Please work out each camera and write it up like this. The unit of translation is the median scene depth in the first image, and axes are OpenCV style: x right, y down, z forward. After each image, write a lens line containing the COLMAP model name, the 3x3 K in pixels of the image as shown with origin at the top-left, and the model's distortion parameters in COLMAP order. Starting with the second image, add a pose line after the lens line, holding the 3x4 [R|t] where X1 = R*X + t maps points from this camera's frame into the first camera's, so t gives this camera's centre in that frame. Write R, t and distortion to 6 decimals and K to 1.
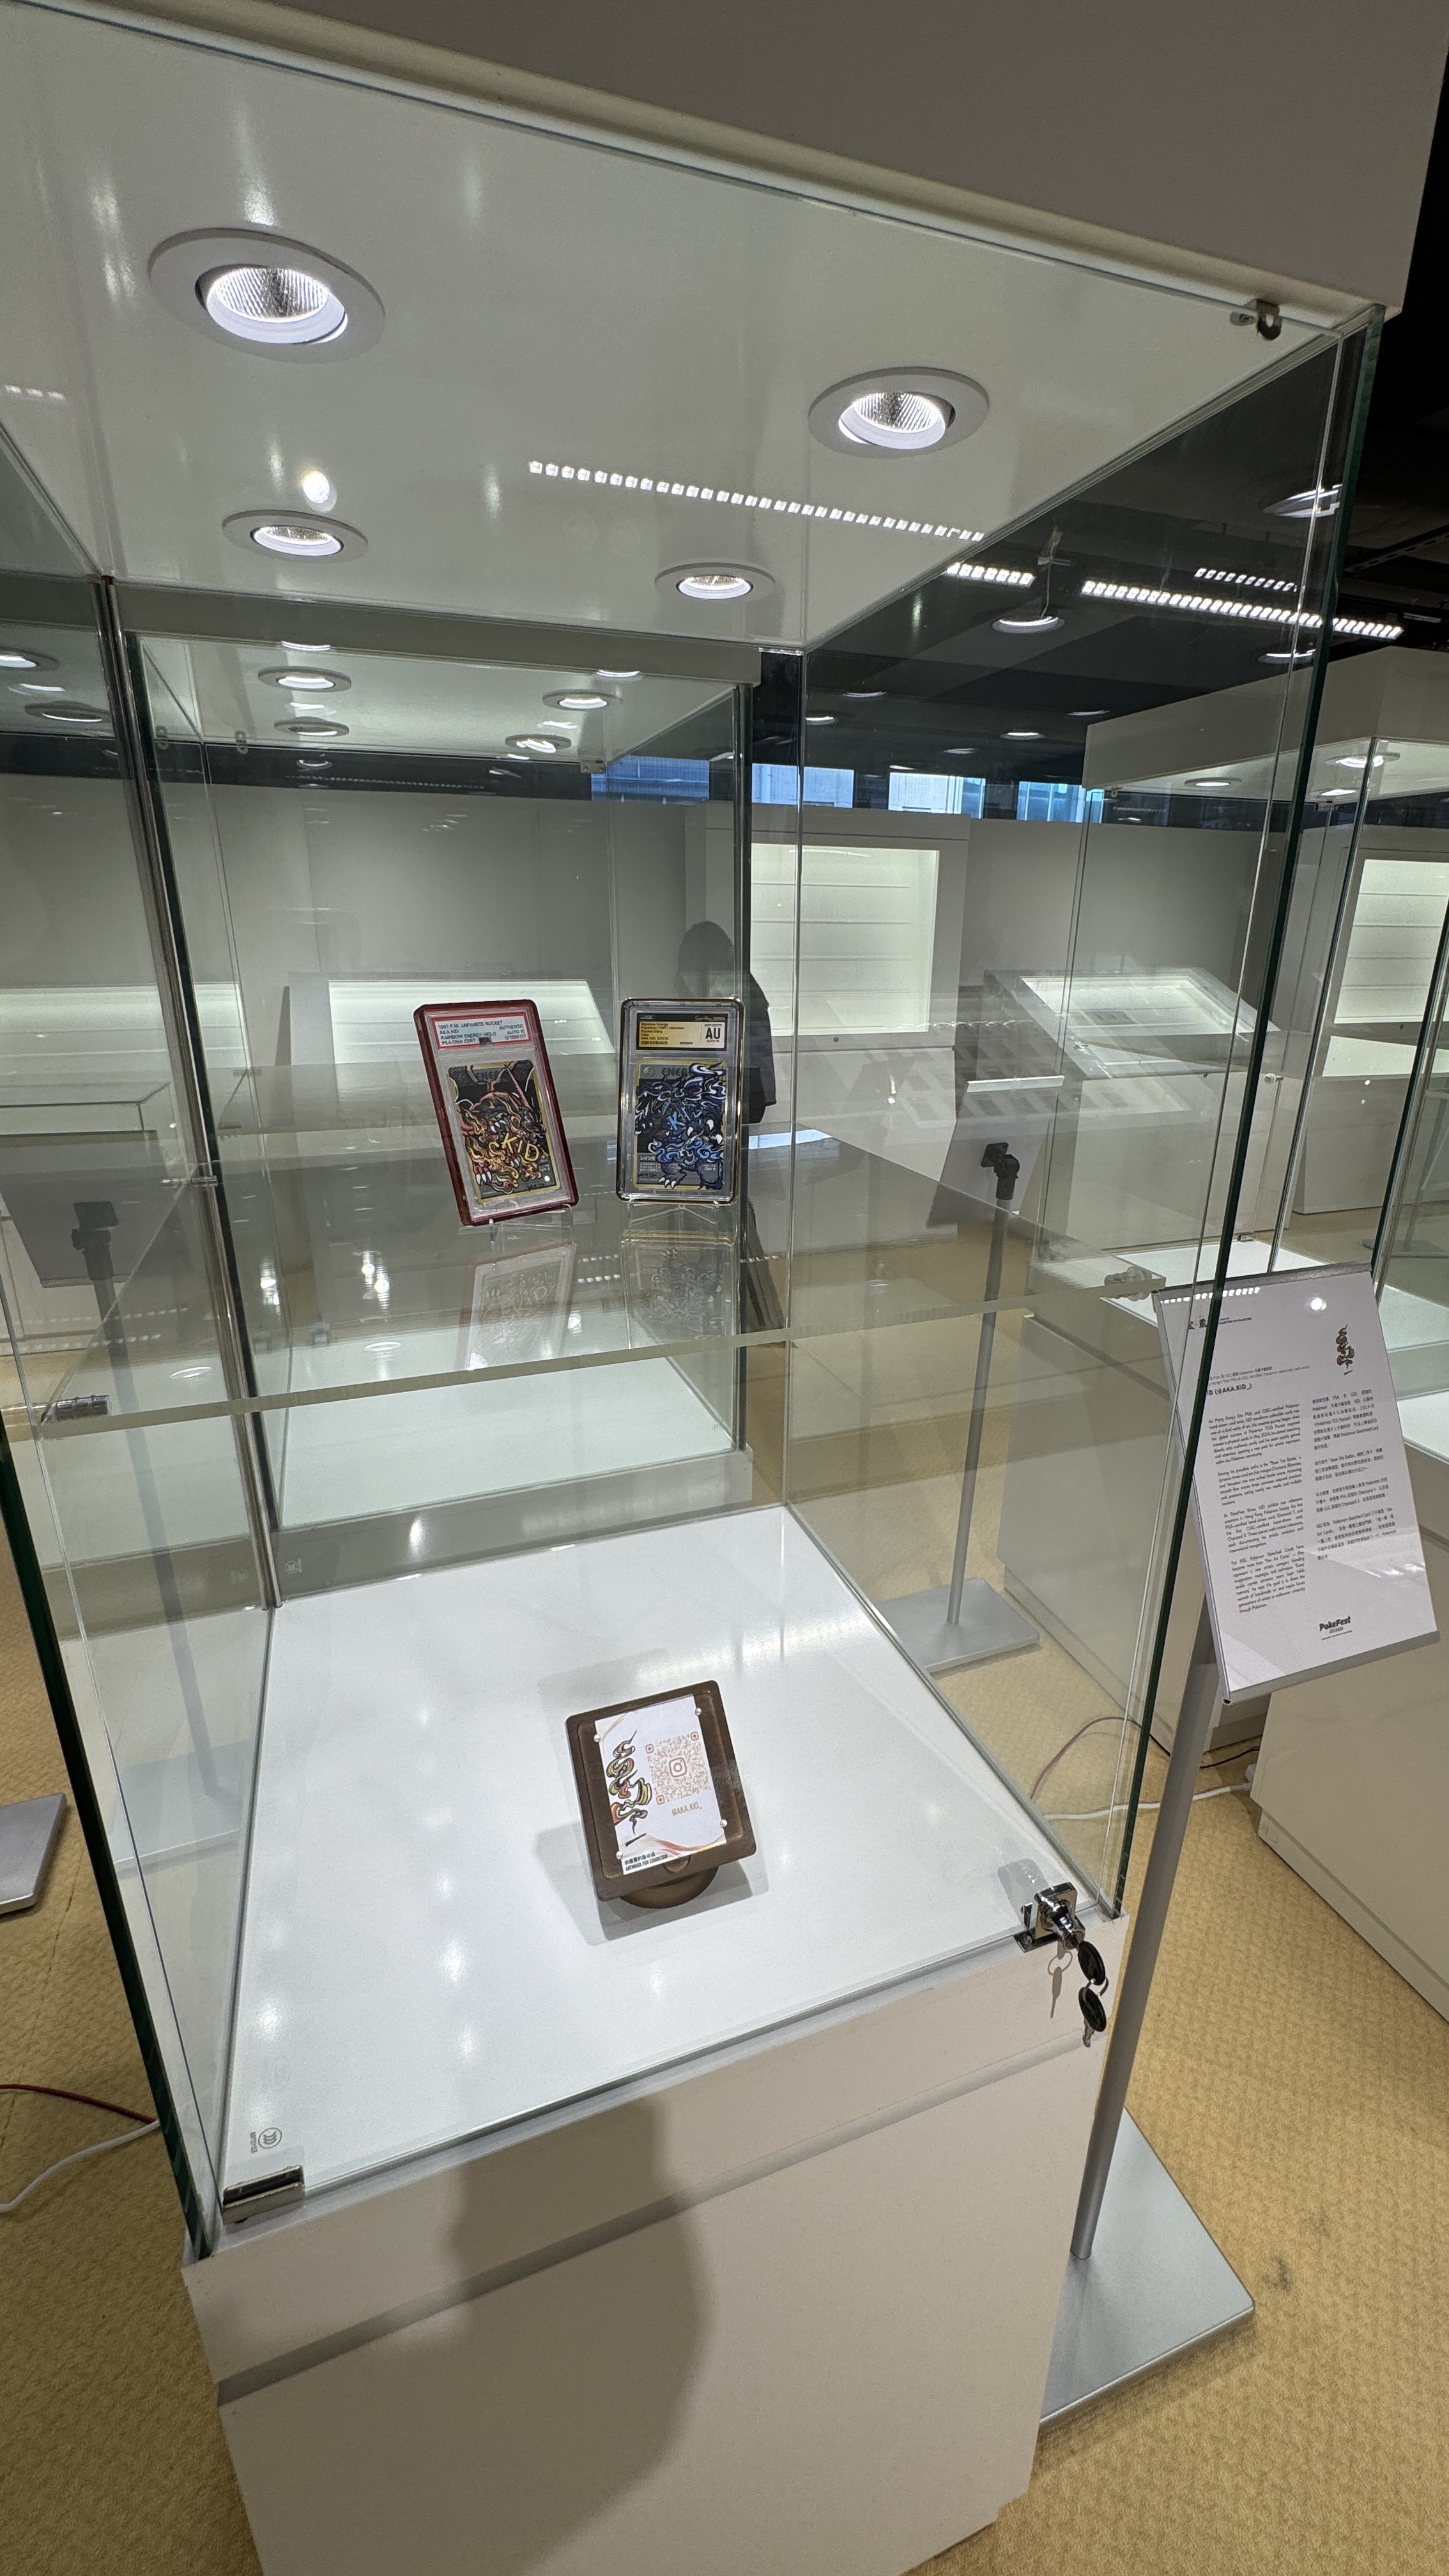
lens RADIAL K [[1048.6, 0, 733.9], [0, 1048.6, 1297.2], [0, 0, 1]] dist [0.001698, -0.000185]
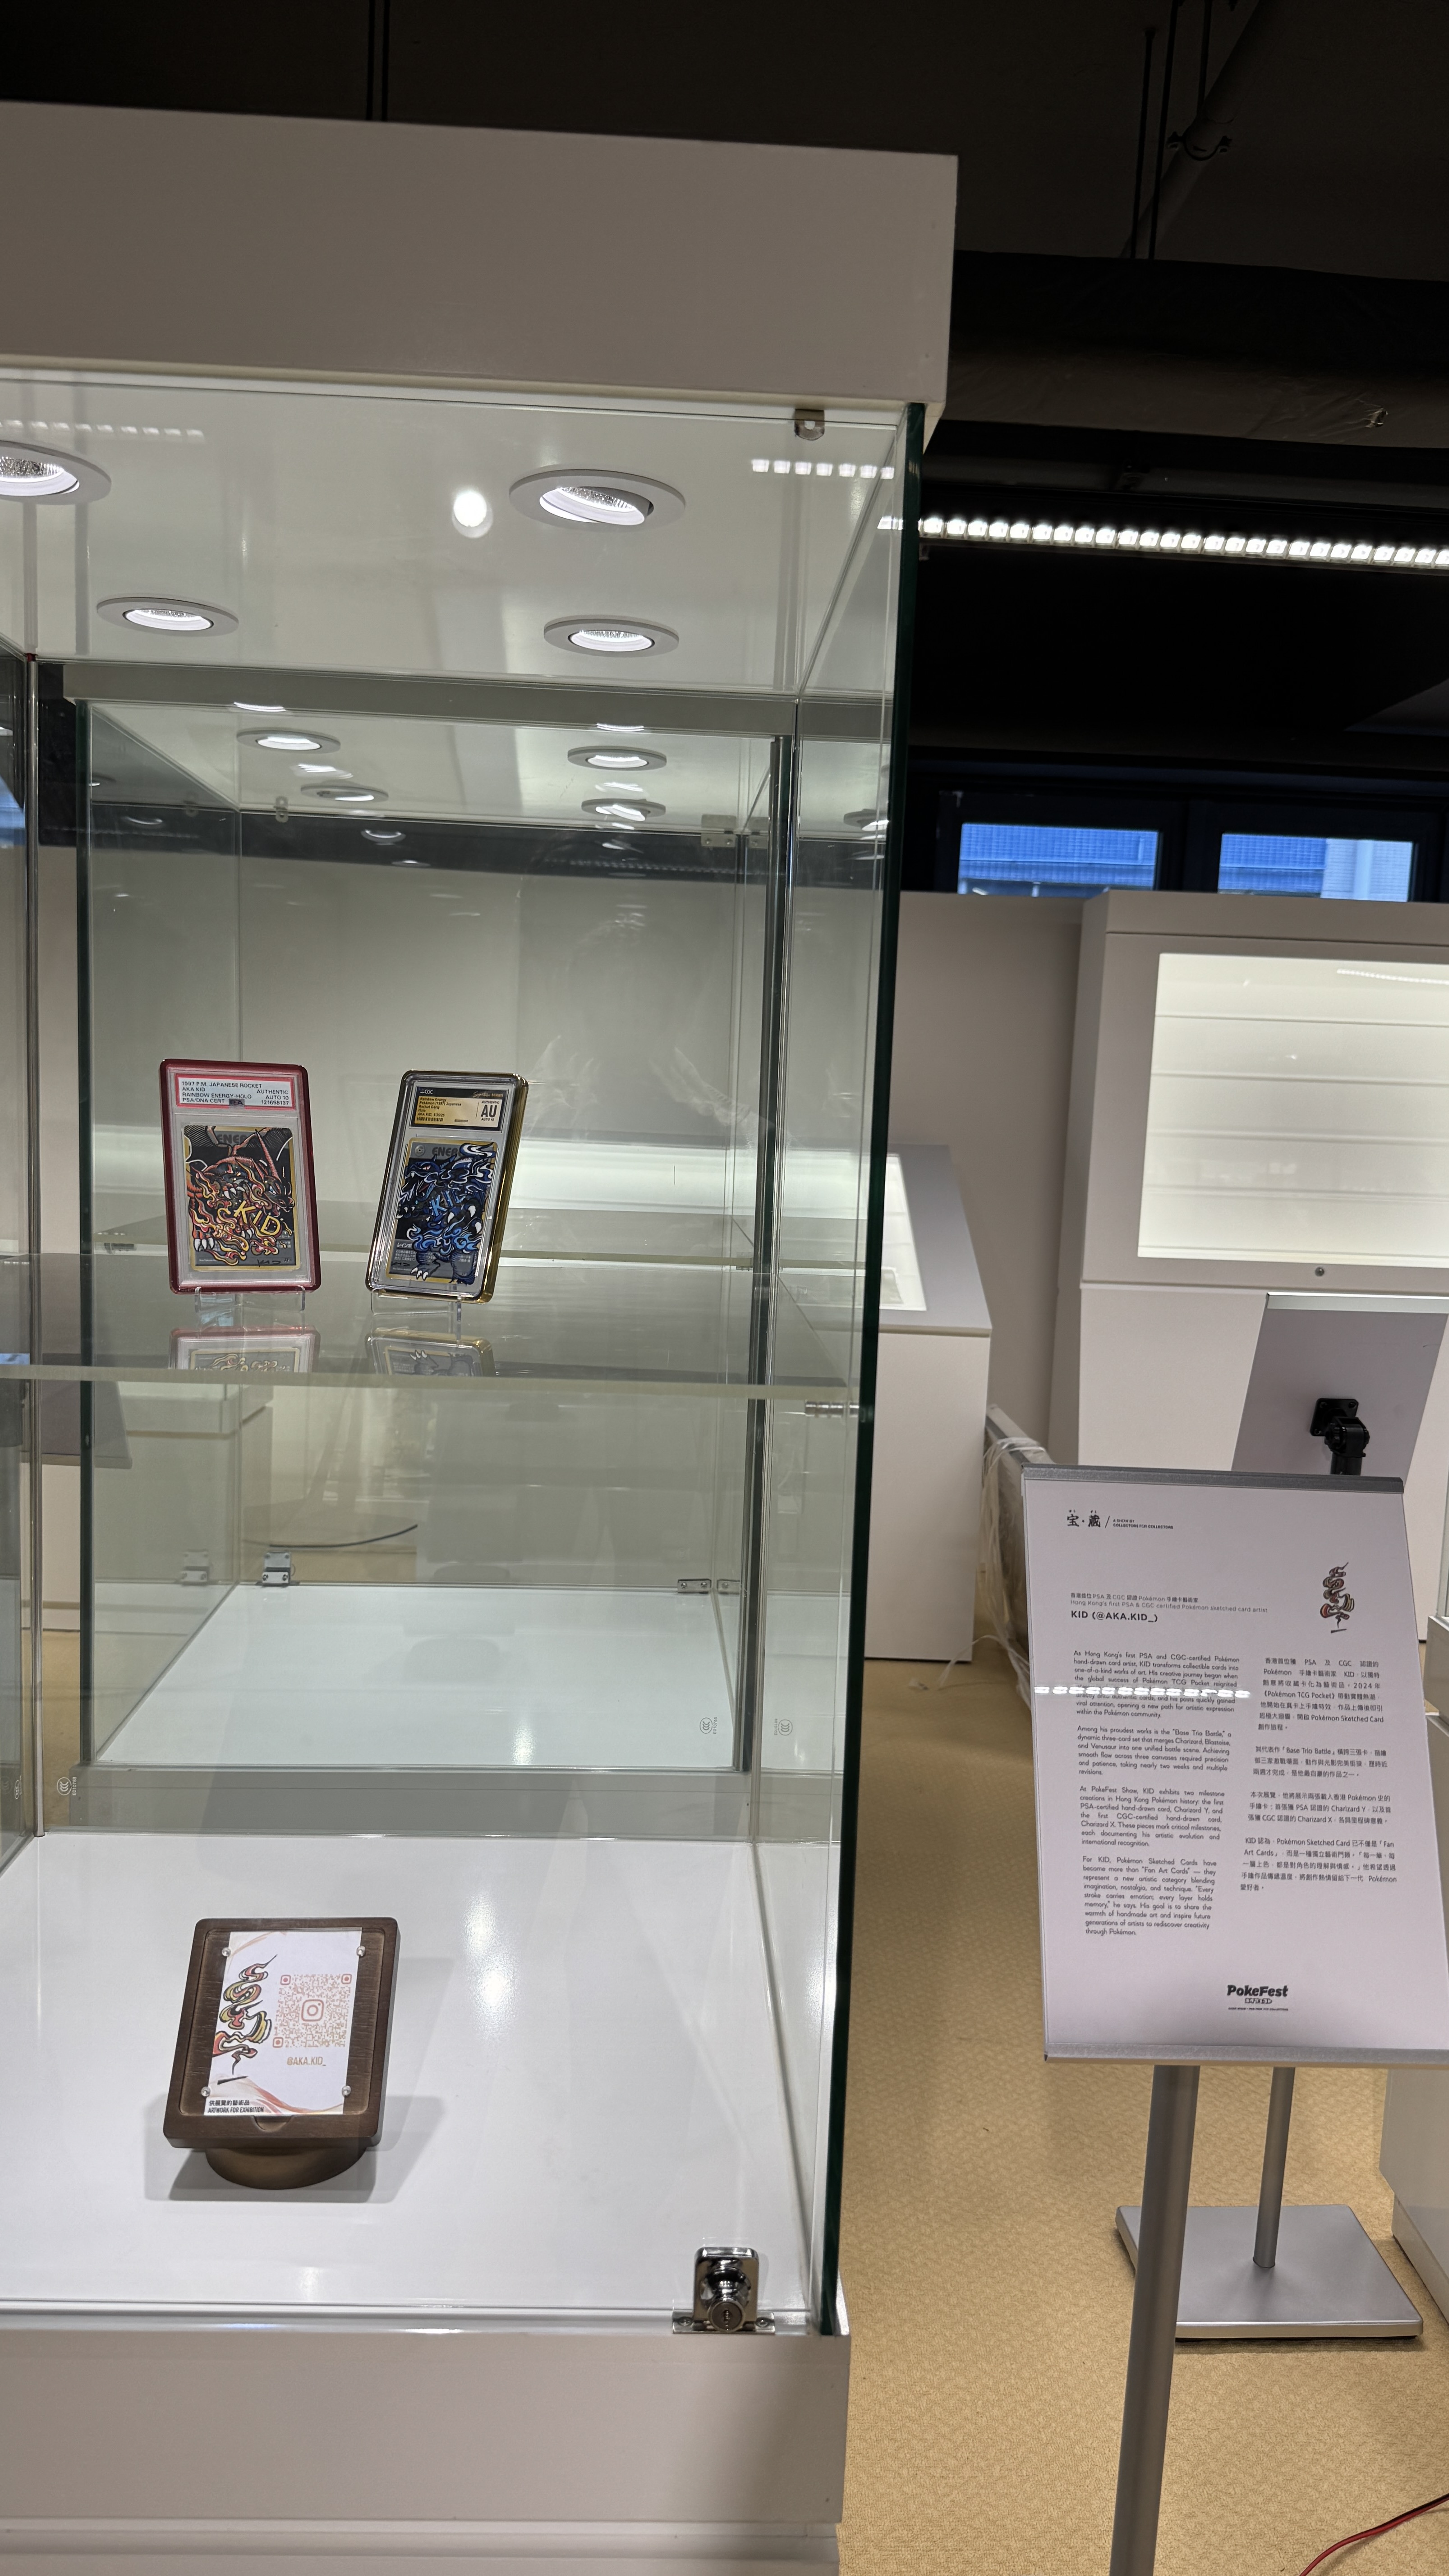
lens RADIAL K [[1920.8, 0, 724.5], [0, 1920.8, 1288.0], [0, 0, 1]] dist [0.258478, -0.655280]
pose [[0.951666, 0.064205, -0.300349, 0.658687], [-0.135085, 0.965740, -0.221579, 0.222462], [0.275833, 0.251442, 0.927735, -0.409155]]
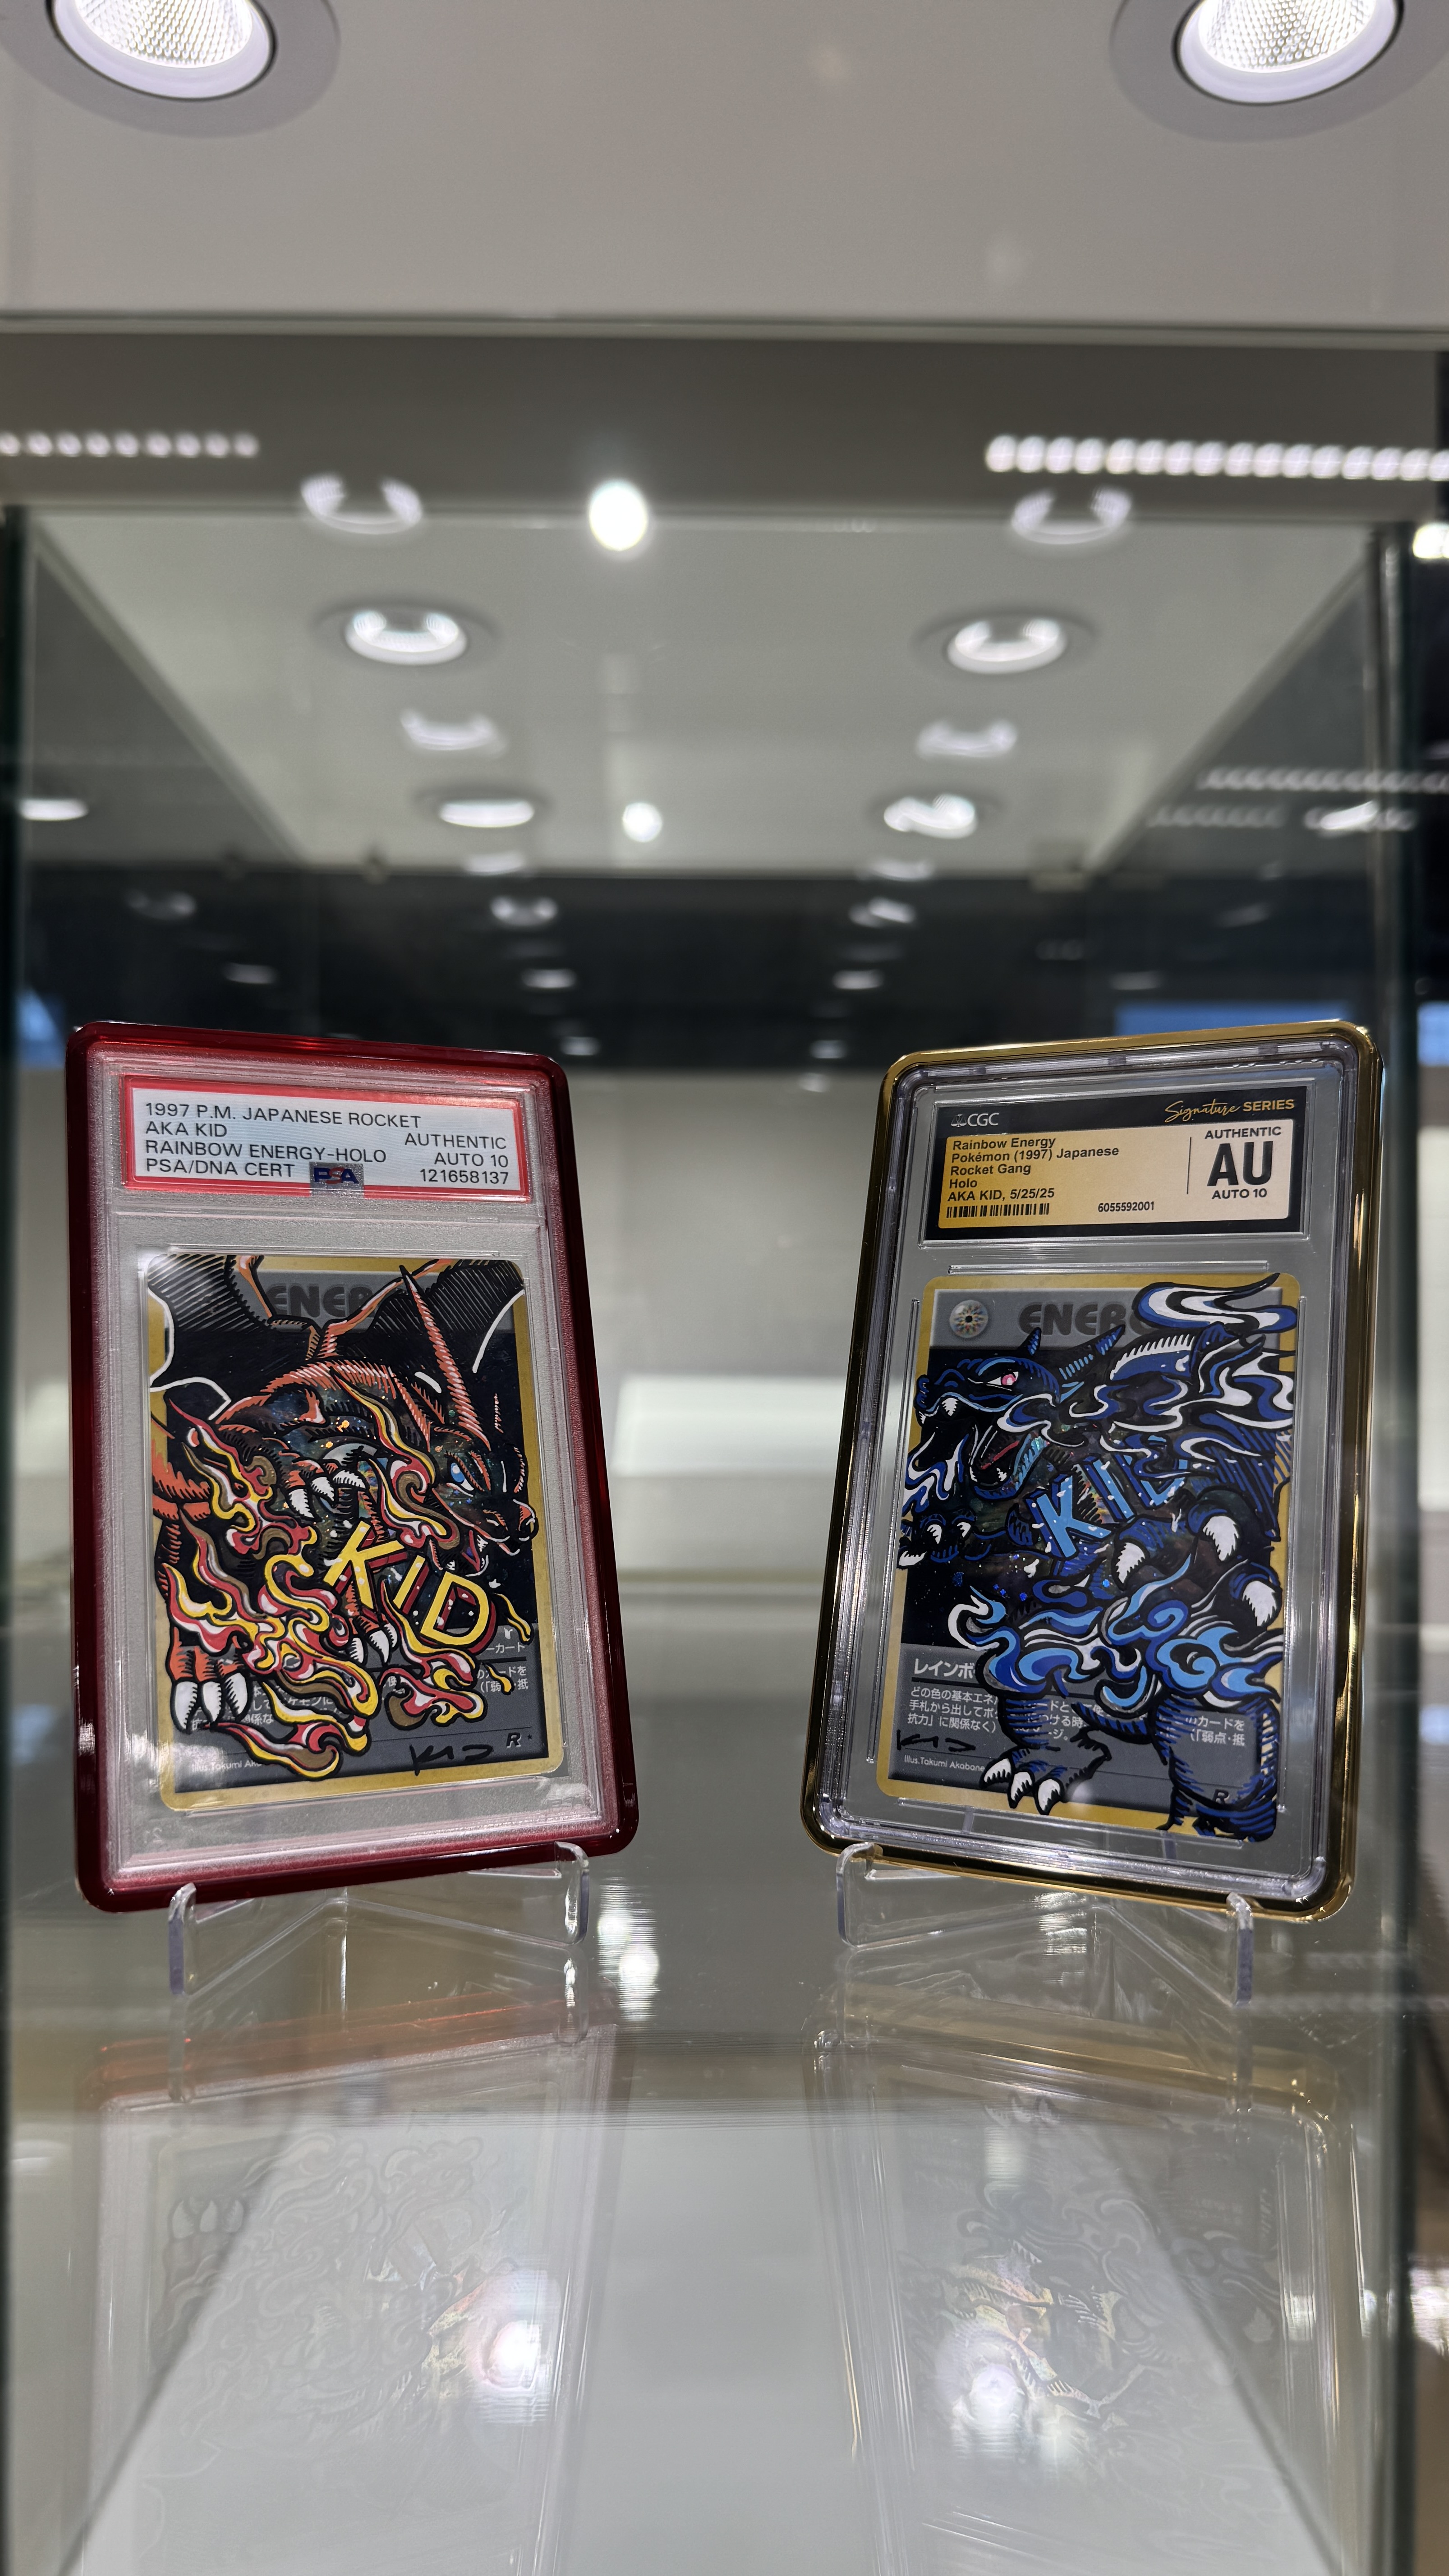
lens RADIAL K [[1920.8, 0, 724.5], [0, 1920.8, 1288.0], [0, 0, 1]] dist [0.258478, -0.655280]
pose [[0.944349, -0.005316, -0.328902, 0.014826], [-0.113582, 0.933103, -0.341201, -0.059109], [0.308713, 0.359571, 0.880571, 0.576056]]
